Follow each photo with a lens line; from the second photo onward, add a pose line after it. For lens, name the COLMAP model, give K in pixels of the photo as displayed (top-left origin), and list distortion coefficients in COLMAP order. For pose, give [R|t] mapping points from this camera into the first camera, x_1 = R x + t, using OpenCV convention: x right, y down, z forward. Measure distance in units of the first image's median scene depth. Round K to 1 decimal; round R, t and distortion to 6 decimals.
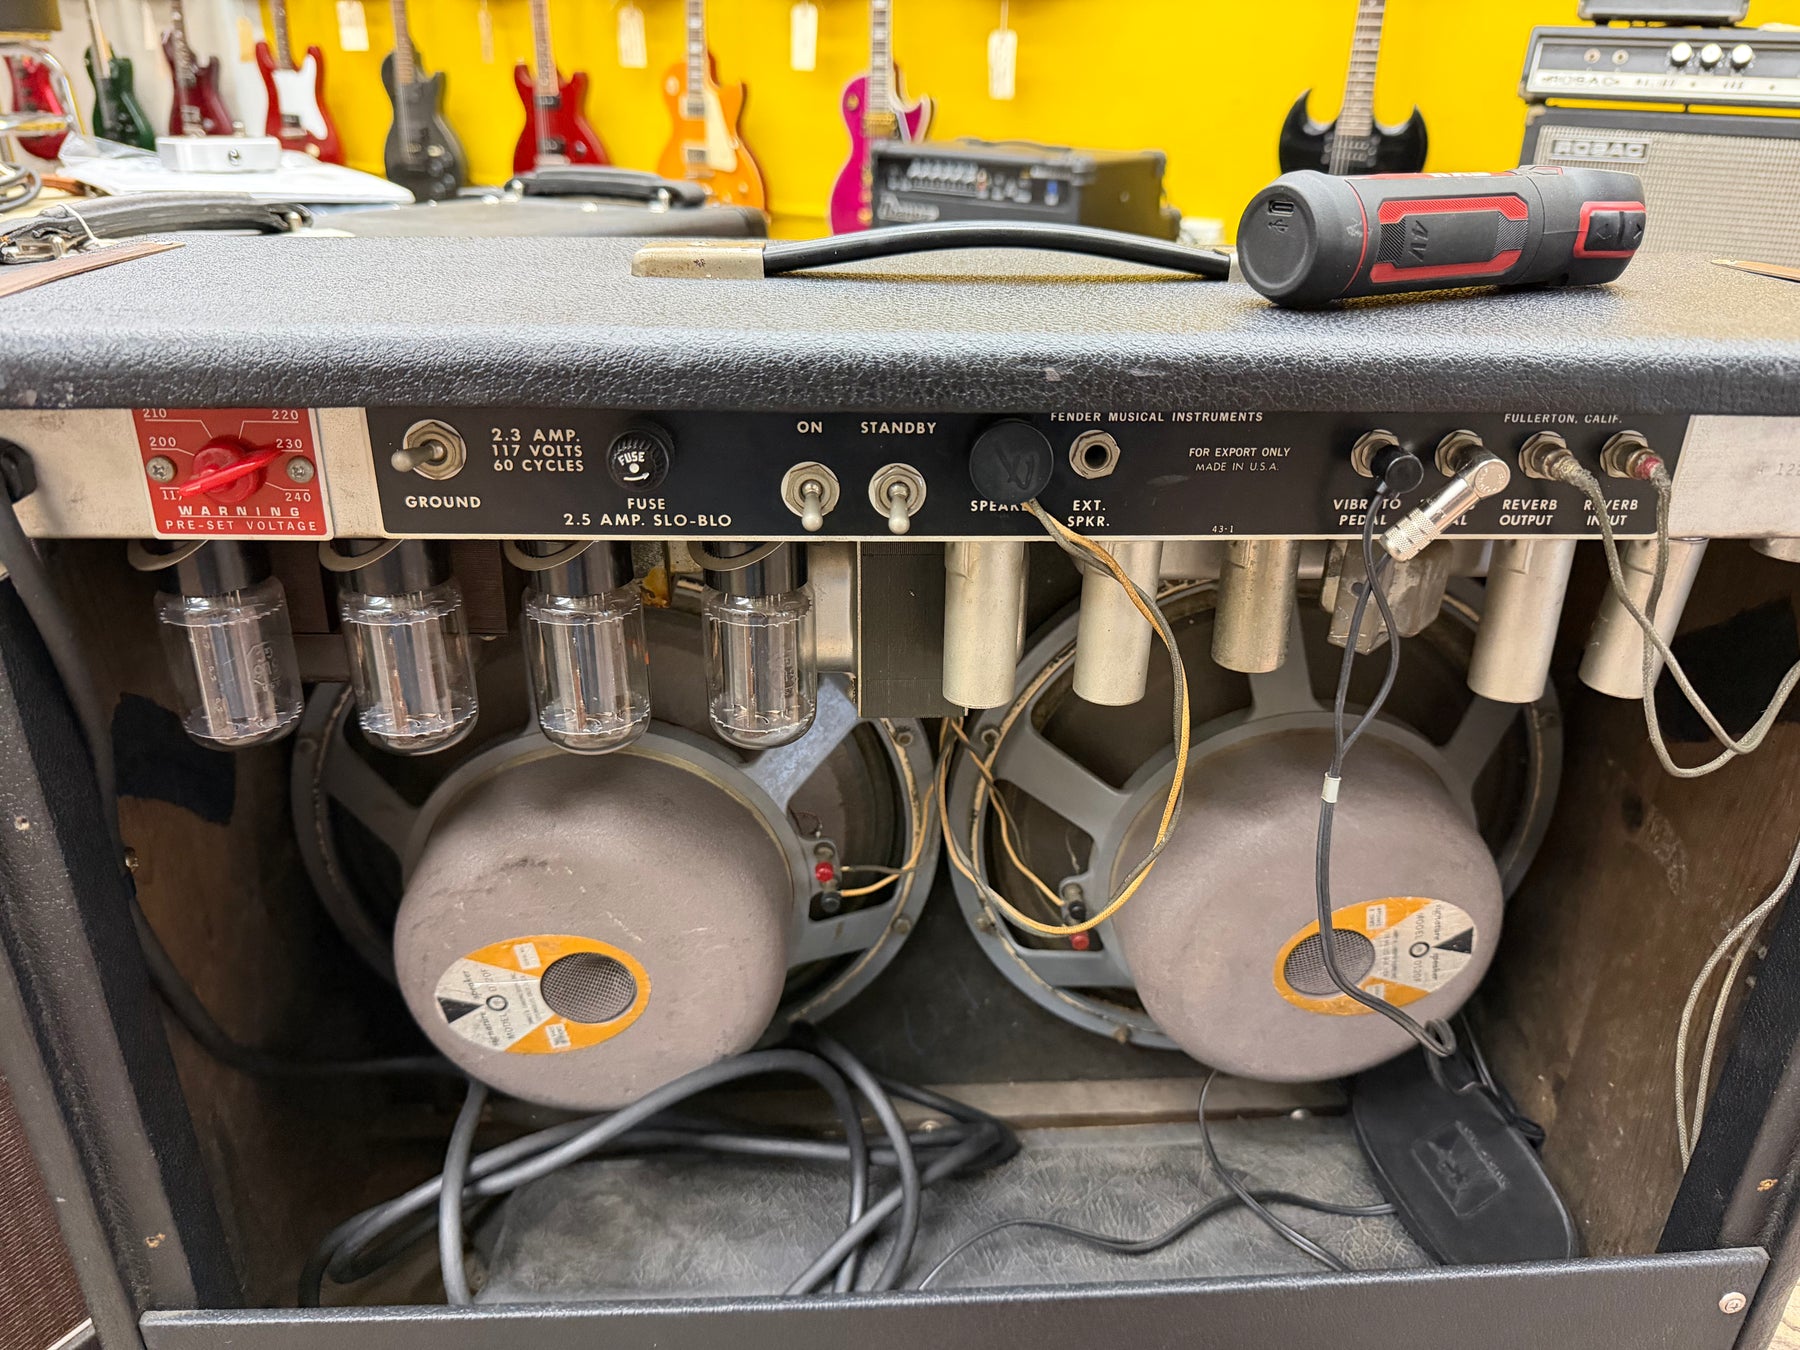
lens RADIAL K [[1307.9, 0, 902.7], [0, 1307.9, 654.7], [0, 0, 1]] dist [0.014174, -0.040218]
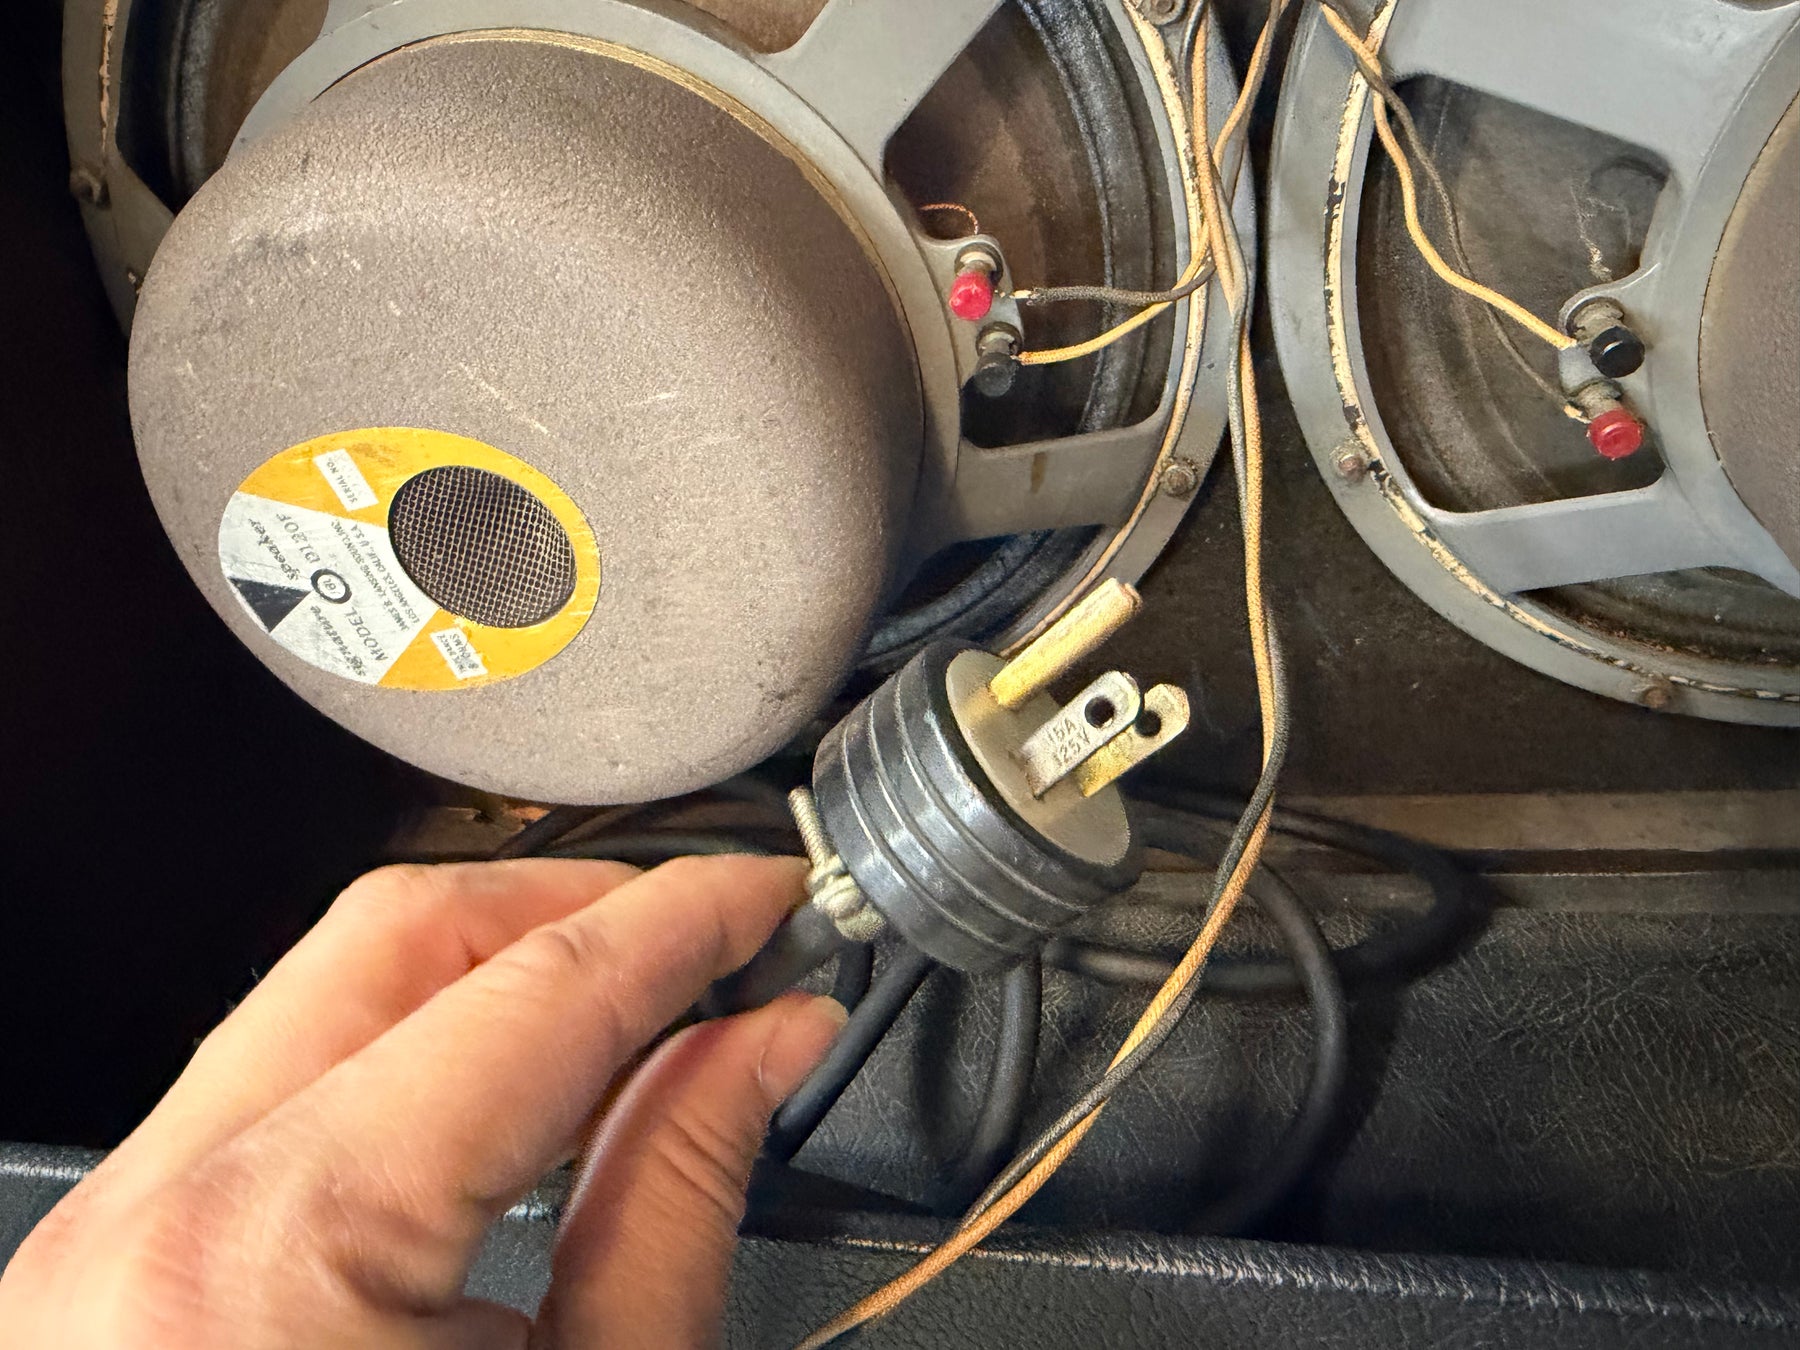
lens RADIAL K [[1307.9, 0, 786.6], [0, 1307.9, 673.4], [0, 0, 1]] dist [0.014174, -0.040218]
pose [[0.944733, -0.014263, -0.327532, 0.025761], [0.075036, 0.981941, 0.173673, 0.228753], [0.319140, -0.188651, 0.928741, 0.587876]]
